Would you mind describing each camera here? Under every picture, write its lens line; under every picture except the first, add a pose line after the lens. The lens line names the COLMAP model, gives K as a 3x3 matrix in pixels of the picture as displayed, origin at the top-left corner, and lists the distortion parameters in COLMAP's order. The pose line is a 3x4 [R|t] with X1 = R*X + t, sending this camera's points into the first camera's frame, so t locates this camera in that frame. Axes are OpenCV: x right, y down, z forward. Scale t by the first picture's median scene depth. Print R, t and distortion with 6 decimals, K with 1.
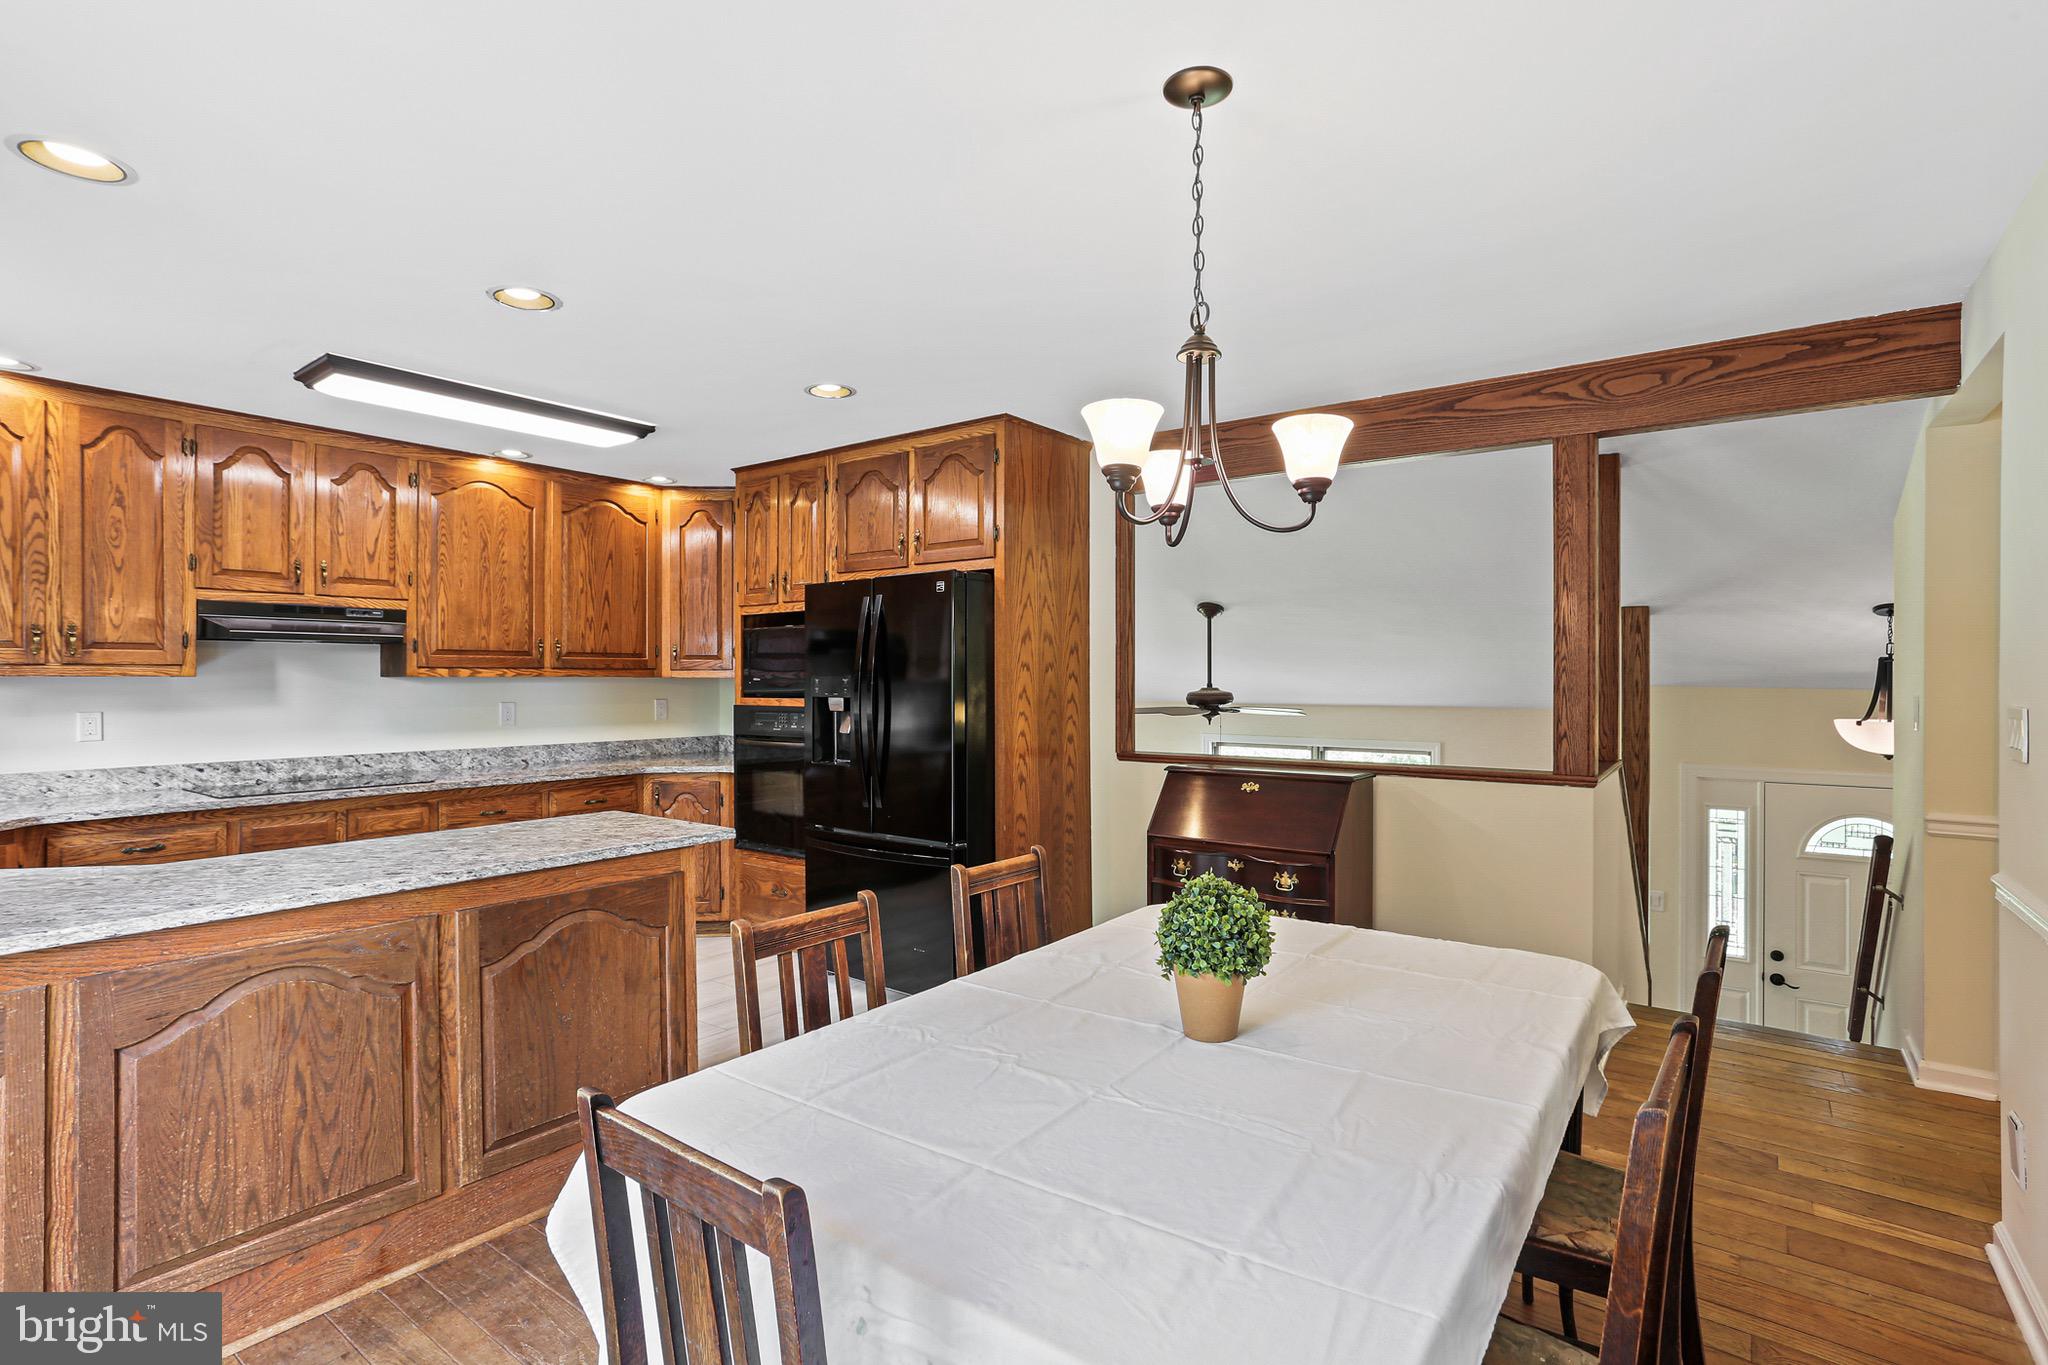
lens RADIAL K [[998.0, 0, 1024.0], [0, 998.0, 682.5], [0, 0, 1]] dist [0.026083, 0.000325]
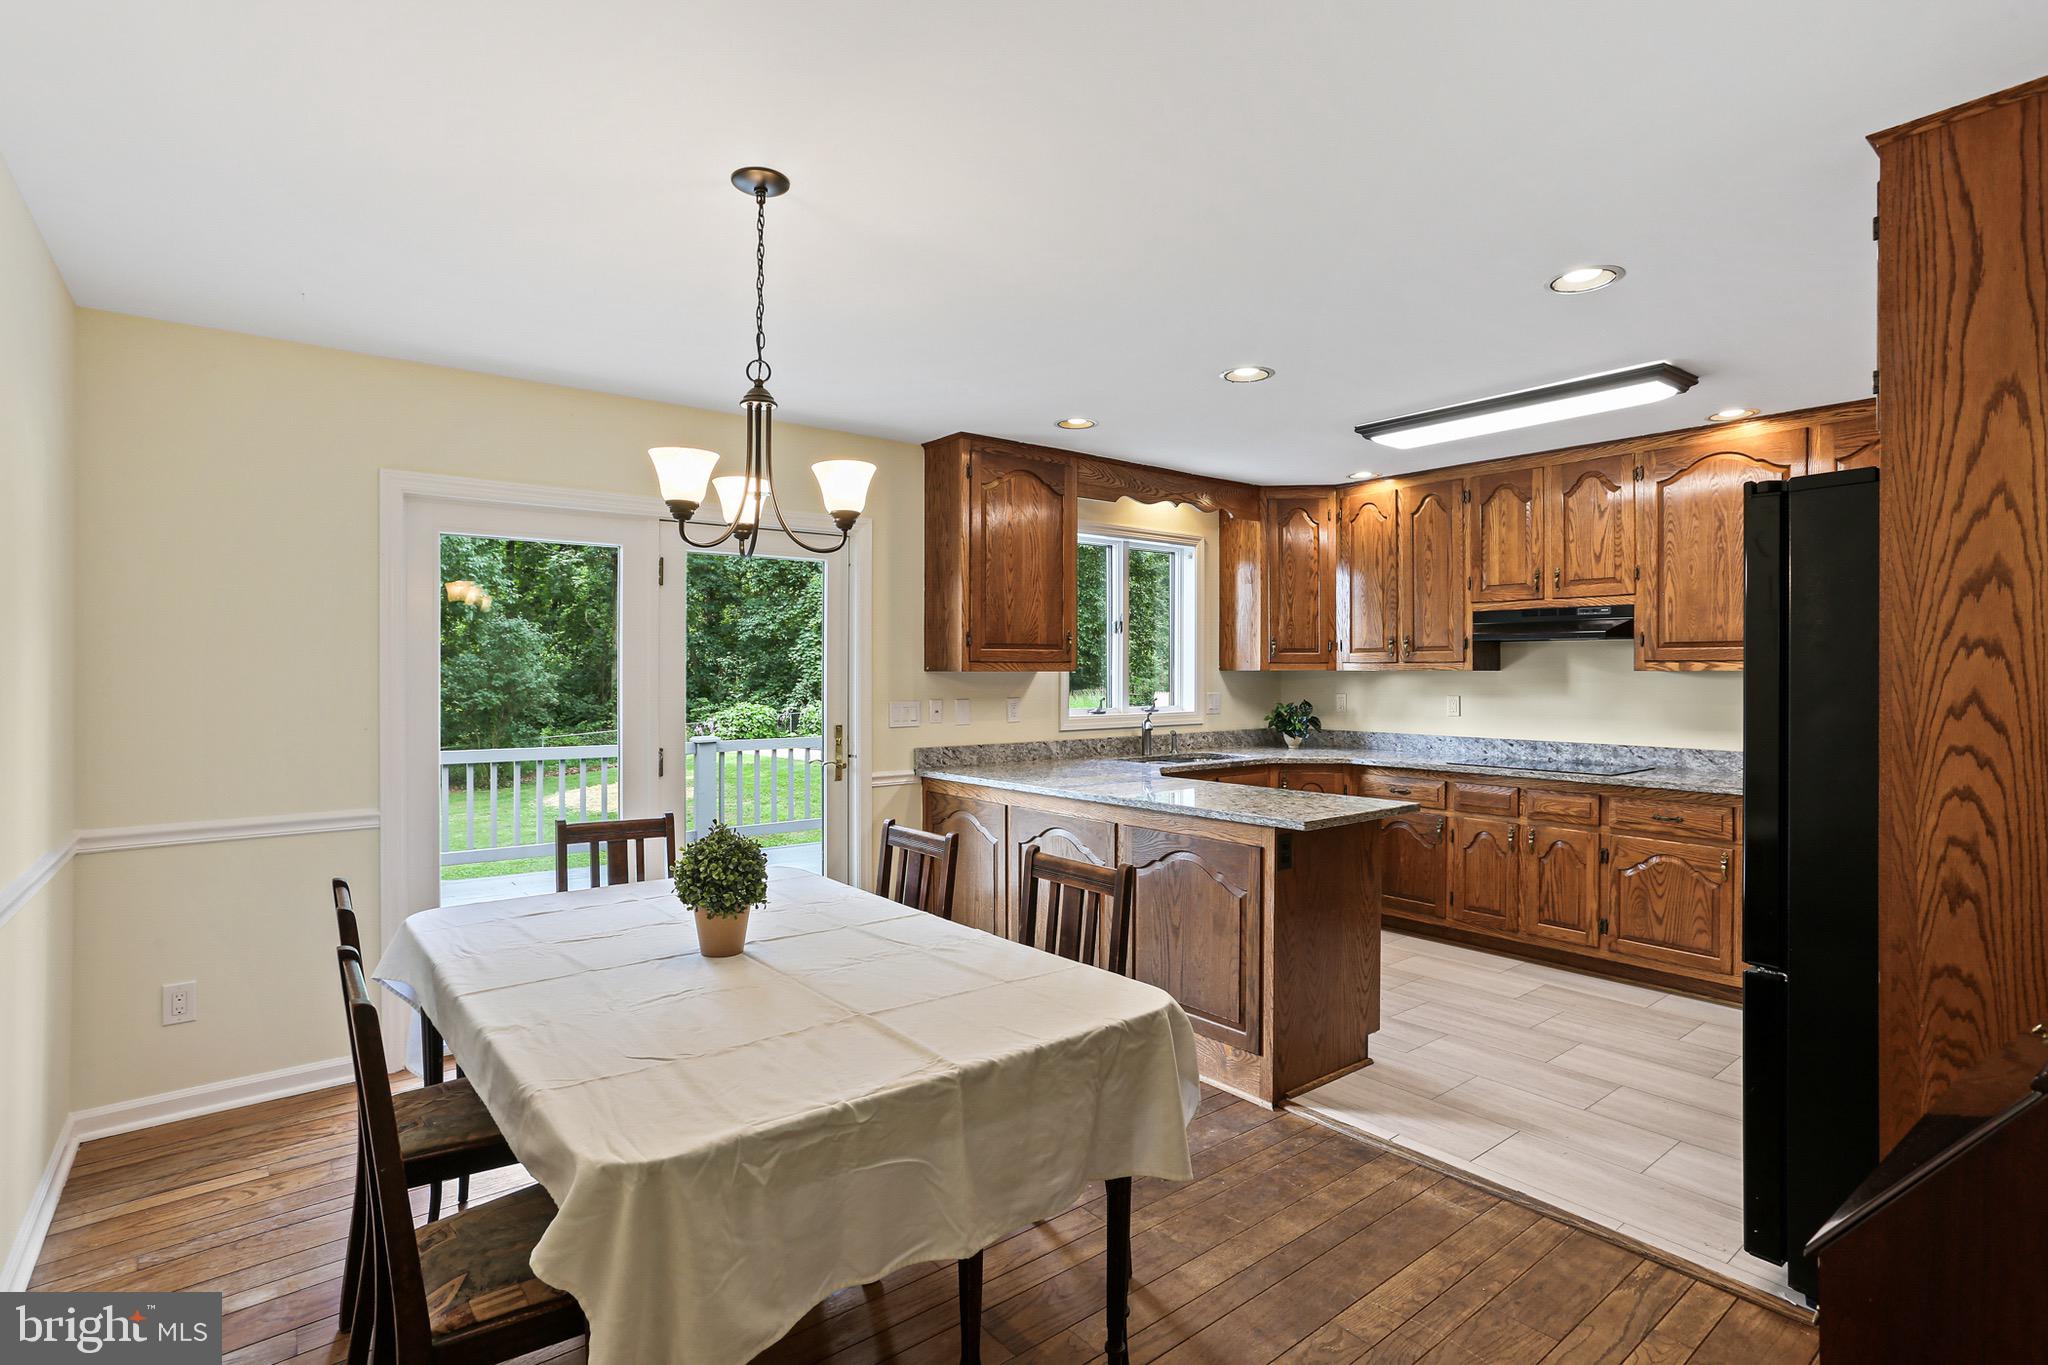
lens RADIAL K [[1004.4, 0, 1024.0], [0, 1004.4, 682.5], [0, 0, 1]] dist [0.000000, -0.000128]
pose [[-0.221343, 0.010409, -0.975140, 0.536450], [-0.006686, 0.999903, 0.012191, -0.002421], [0.975173, 0.009218, -0.221252, 0.676480]]
